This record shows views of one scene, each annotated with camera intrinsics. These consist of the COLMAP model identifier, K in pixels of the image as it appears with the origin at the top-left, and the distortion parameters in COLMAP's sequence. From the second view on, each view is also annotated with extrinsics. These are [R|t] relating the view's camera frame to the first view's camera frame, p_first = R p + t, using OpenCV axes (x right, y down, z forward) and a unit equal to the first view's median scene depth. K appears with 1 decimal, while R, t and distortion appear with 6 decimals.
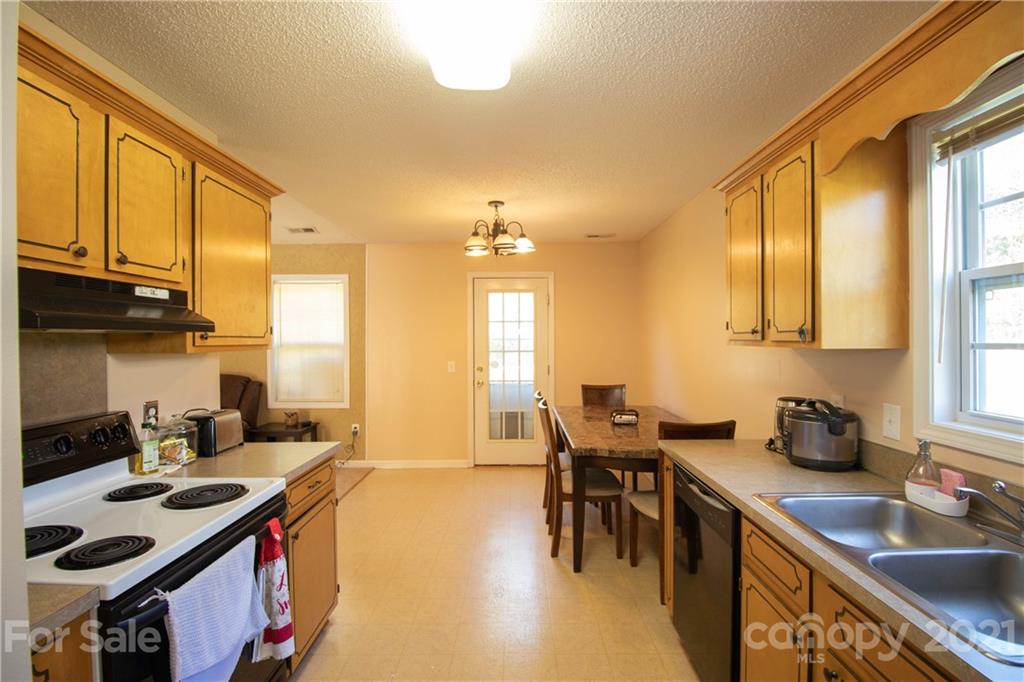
lens RADIAL K [[473.6, 0, 514.6], [0, 473.6, 340.6], [0, 0, 1]] dist [-0.002312, -0.012186]
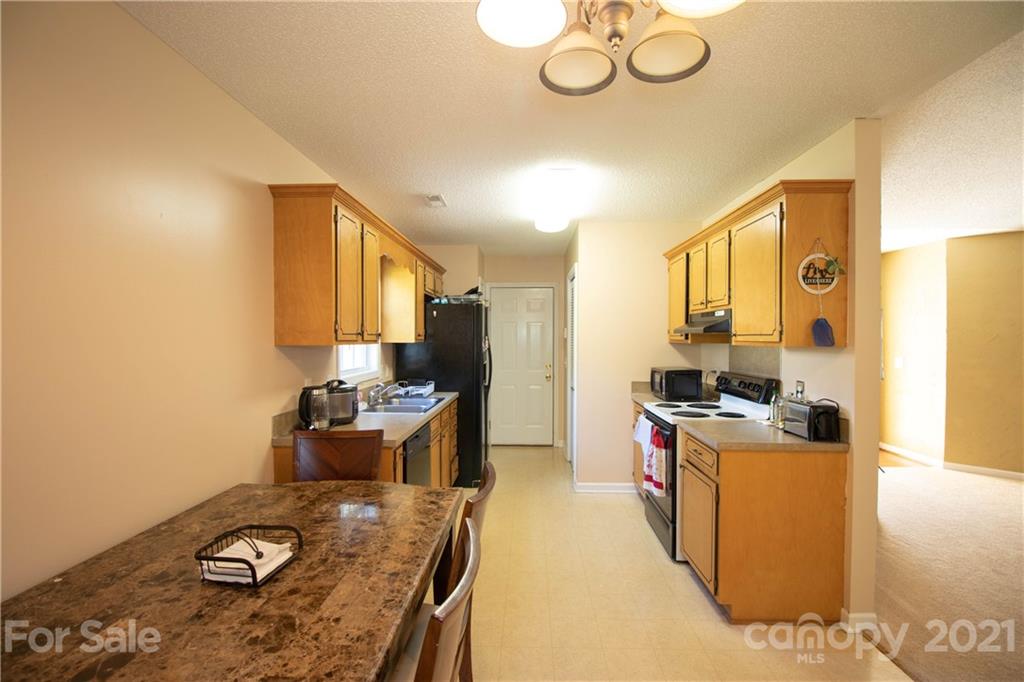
lens RADIAL K [[473.6, 0, 517.7], [0, 473.6, 341.8], [0, 0, 1]] dist [-0.002312, -0.012186]
pose [[-0.999248, 0.007137, 0.038121, 0.004734], [0.007675, 0.999873, 0.013977, -0.004173], [-0.038016, 0.014259, -0.999175, 0.904890]]
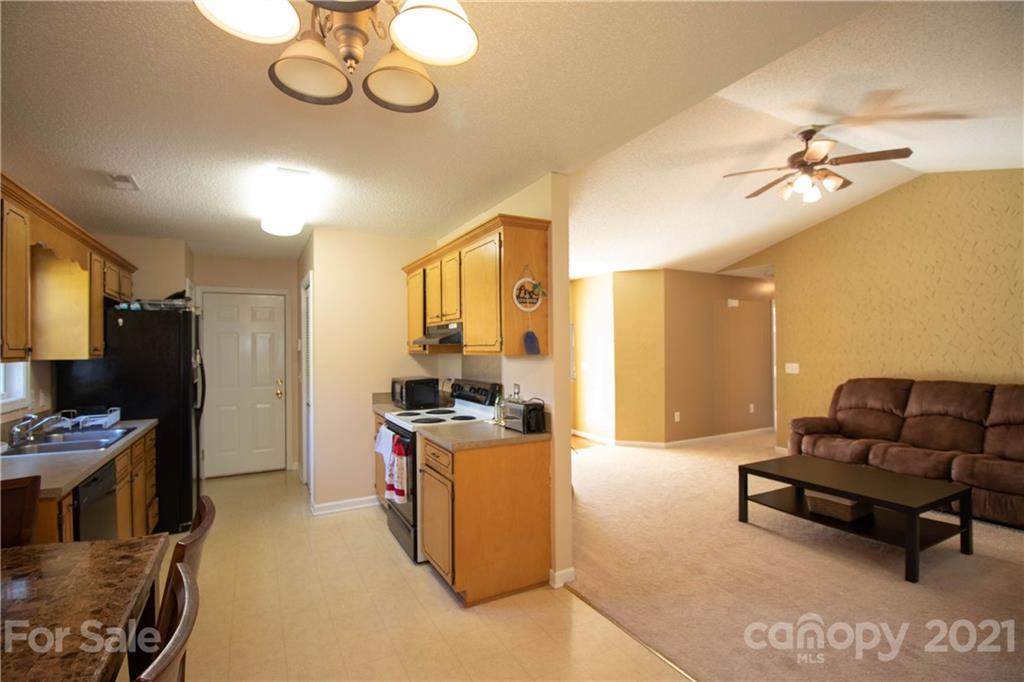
lens RADIAL K [[473.6, 0, 516.7], [0, 473.6, 343.5], [0, 0, 1]] dist [-0.002312, -0.012186]
pose [[-0.880541, 0.014729, -0.473742, 0.005815], [0.016055, 0.999870, 0.001244, -0.005068], [0.473698, -0.006510, -0.880663, 0.917862]]
